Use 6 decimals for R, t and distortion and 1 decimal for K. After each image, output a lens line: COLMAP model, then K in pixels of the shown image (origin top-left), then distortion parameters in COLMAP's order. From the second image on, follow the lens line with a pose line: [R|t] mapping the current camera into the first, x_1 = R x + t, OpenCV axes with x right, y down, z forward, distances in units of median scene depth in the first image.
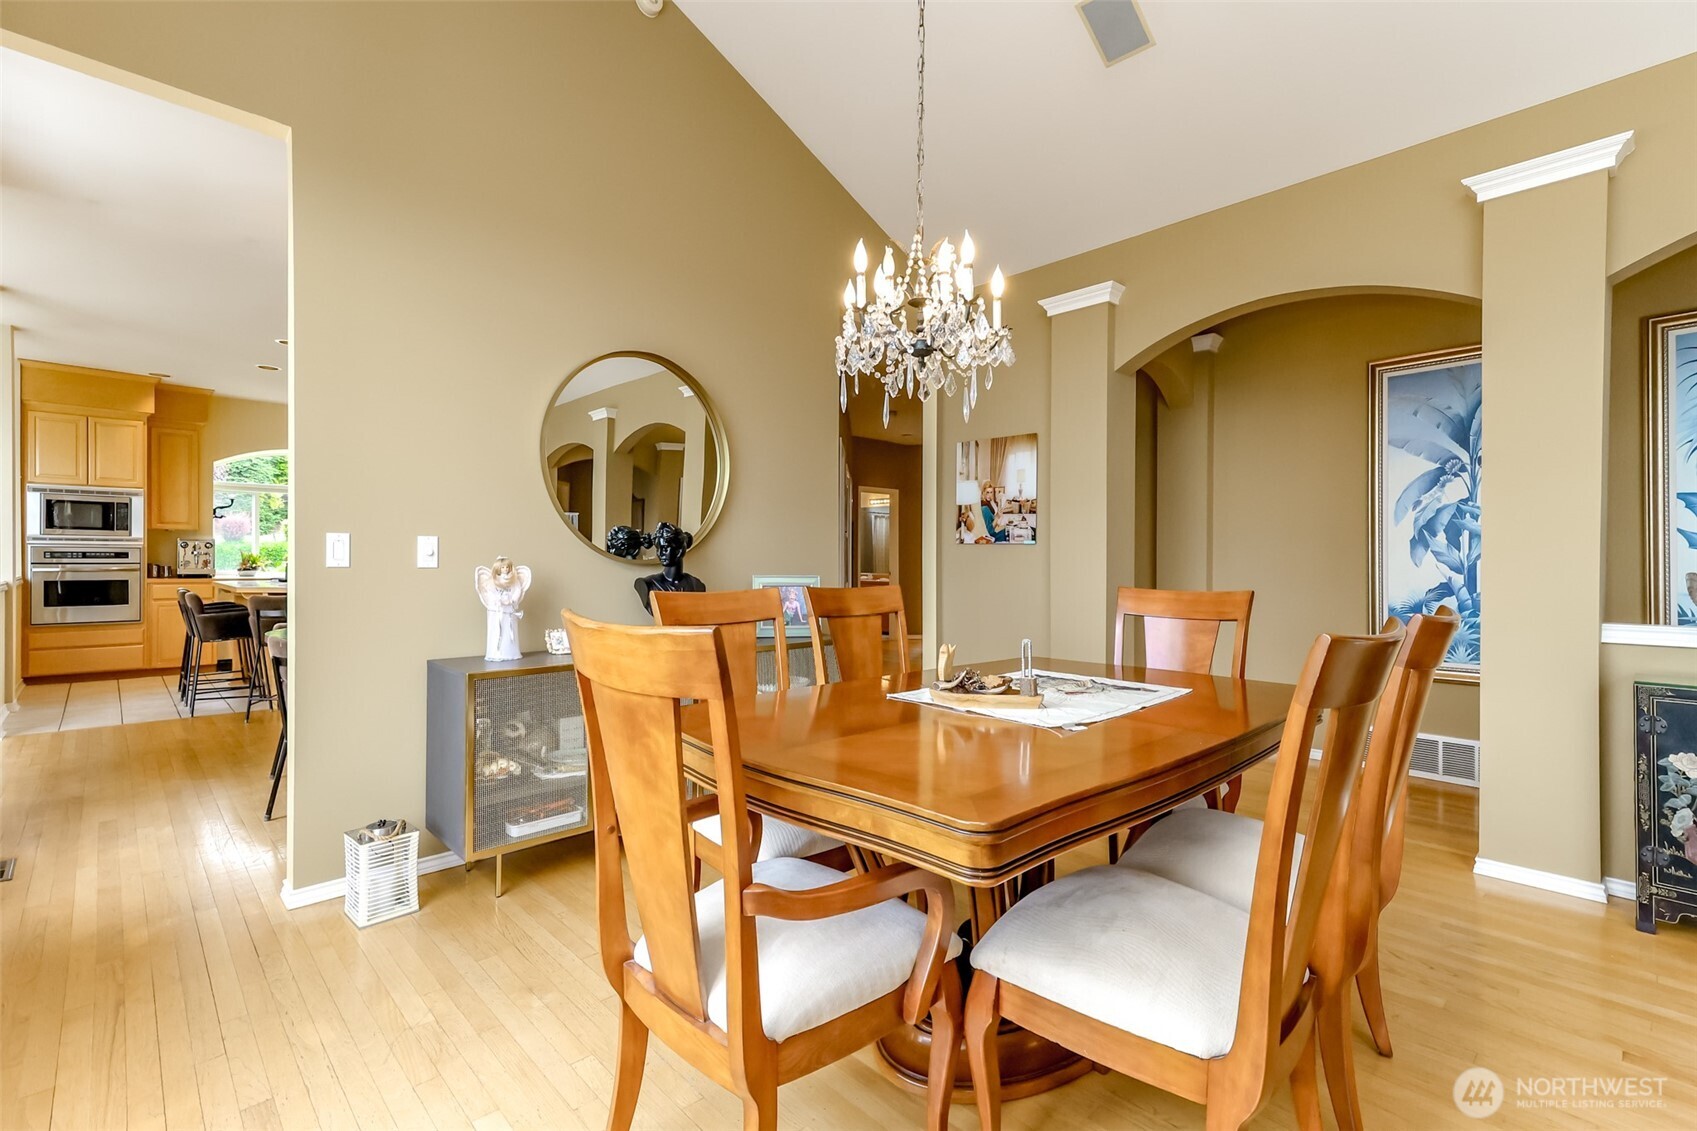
lens RADIAL K [[750.5, 0, 848.5], [0, 750.5, 565.5], [0, 0, 1]] dist [0.015682, -0.000083]
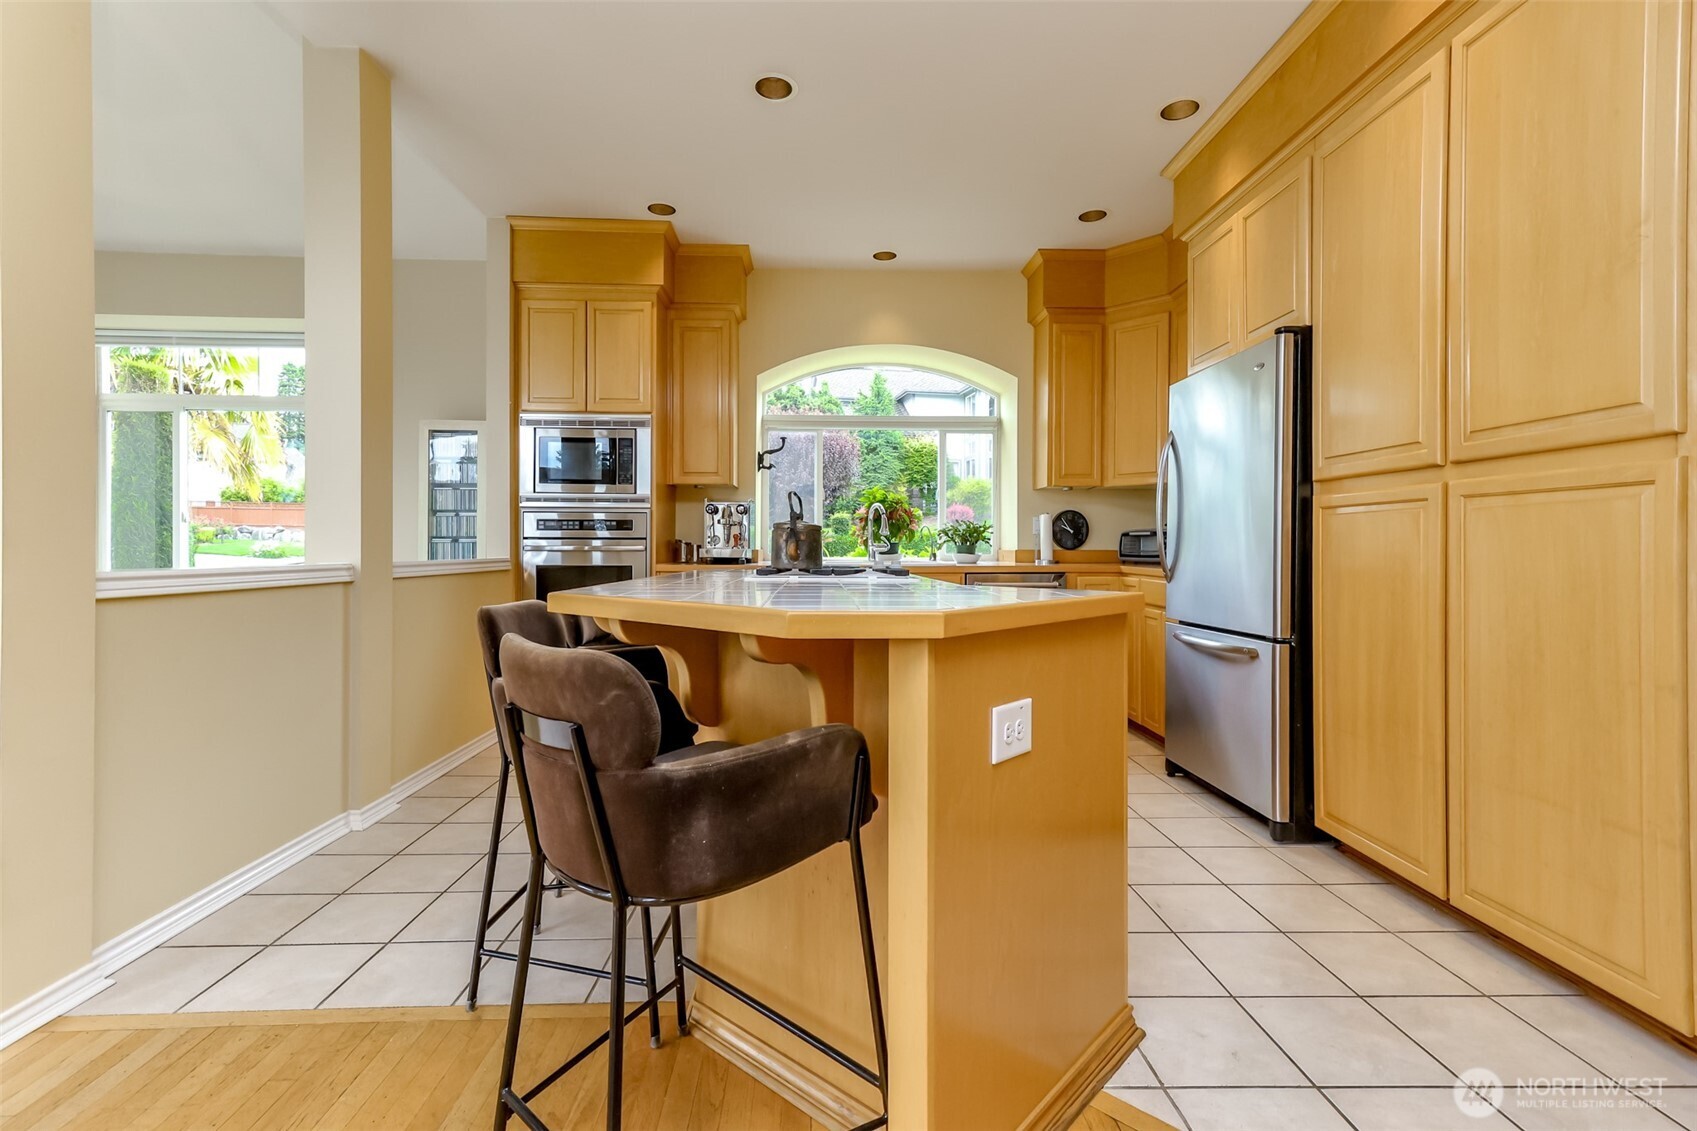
lens RADIAL K [[762.3, 0, 840.8], [0, 762.3, 550.8], [0, 0, 1]] dist [0.018630, 0.000073]
pose [[0.736905, -0.003097, -0.675990, -0.403650], [-0.003695, 0.999956, -0.008609, 0.011268], [0.675987, 0.008842, 0.736861, 0.646672]]
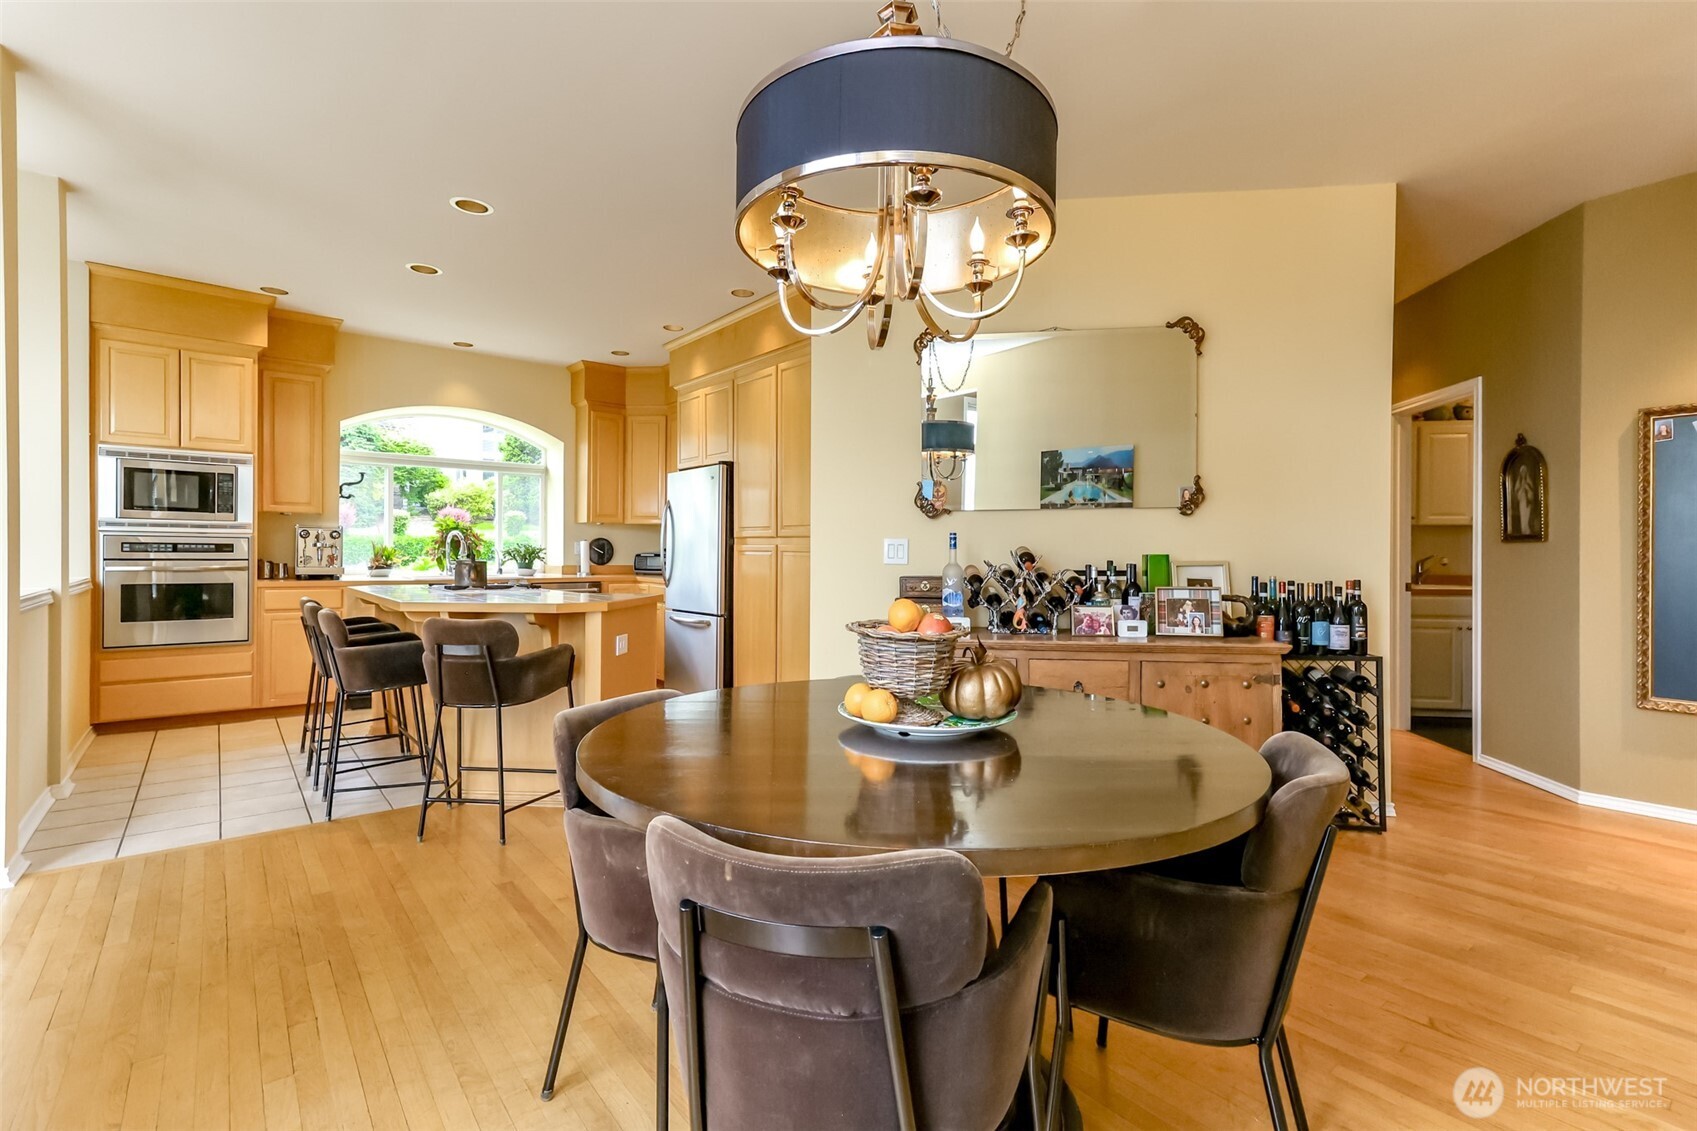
lens RADIAL K [[772.8, 0, 850.0], [0, 772.8, 559.5], [0, 0, 1]] dist [0.018566, 0.000023]
pose [[0.995811, 0.002598, -0.091398, -0.302089], [-0.002697, 0.999996, -0.000965, -0.003596], [0.091395, 0.001207, 0.995814, 0.321591]]
